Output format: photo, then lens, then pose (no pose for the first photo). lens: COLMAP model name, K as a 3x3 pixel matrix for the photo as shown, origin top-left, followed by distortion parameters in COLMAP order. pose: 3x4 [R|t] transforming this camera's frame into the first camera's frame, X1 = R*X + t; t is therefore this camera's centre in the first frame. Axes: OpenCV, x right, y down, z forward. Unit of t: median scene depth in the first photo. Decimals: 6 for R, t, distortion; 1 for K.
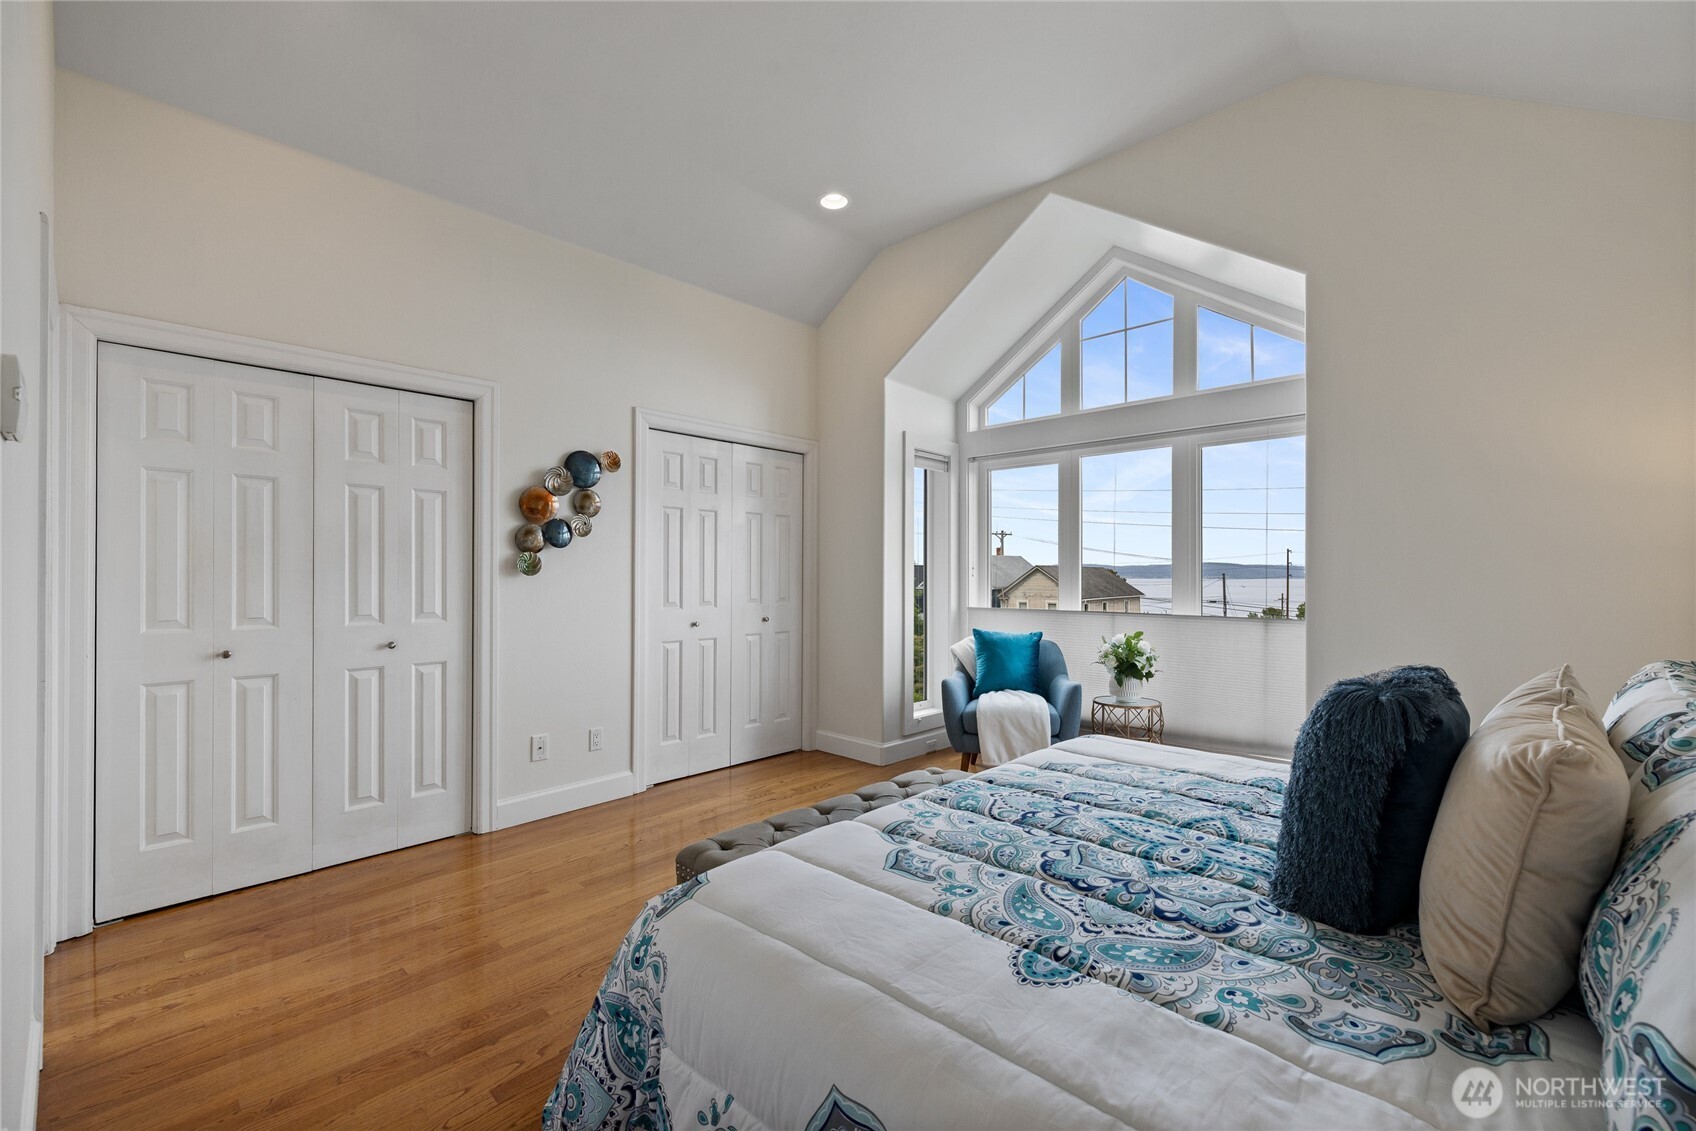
lens RADIAL K [[722.7, 0, 848.5], [0, 722.7, 572.6], [0, 0, 1]] dist [0.006509, 0.000449]
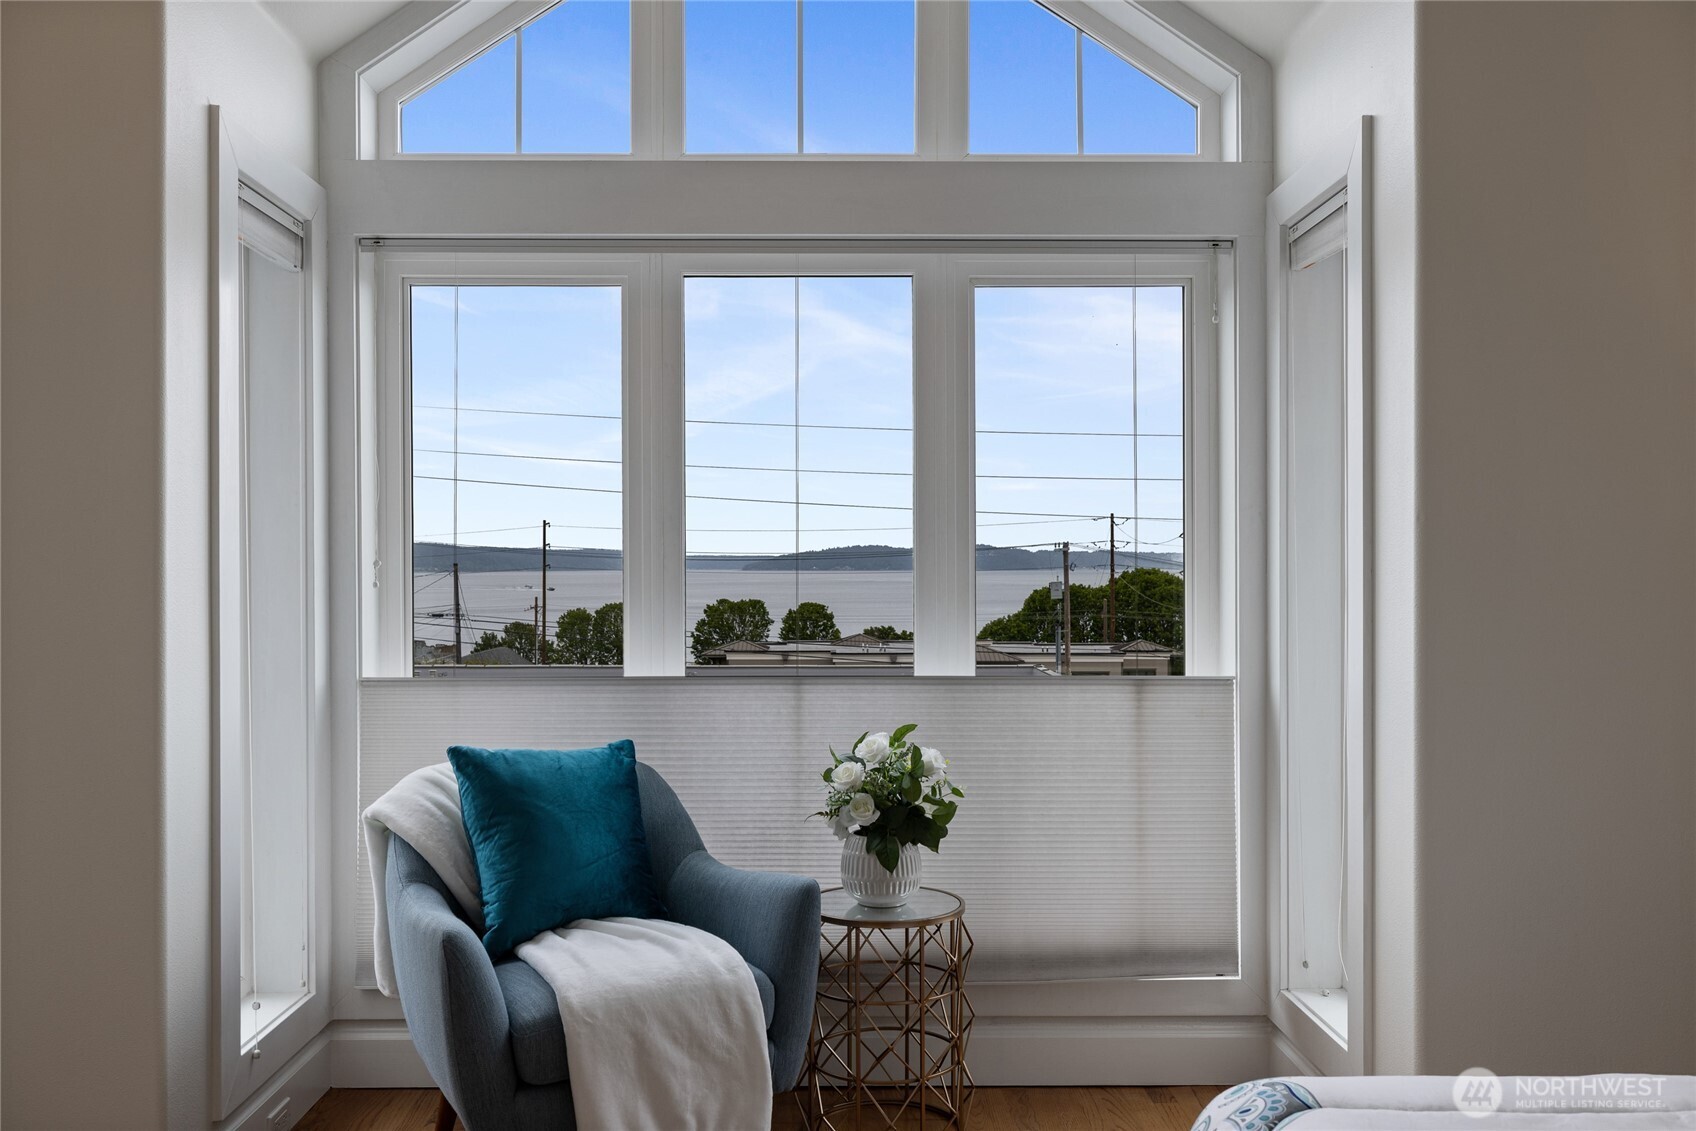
lens RADIAL K [[1411.3, 0, 848.8], [0, 1411.3, 566.9], [0, 0, 1]] dist [-0.018874, -0.001118]
pose [[0.711939, -0.003584, 0.702233, -0.146219], [0.000177, 0.999988, 0.004923, -0.008249], [-0.702242, -0.003381, 0.711931, 0.402537]]
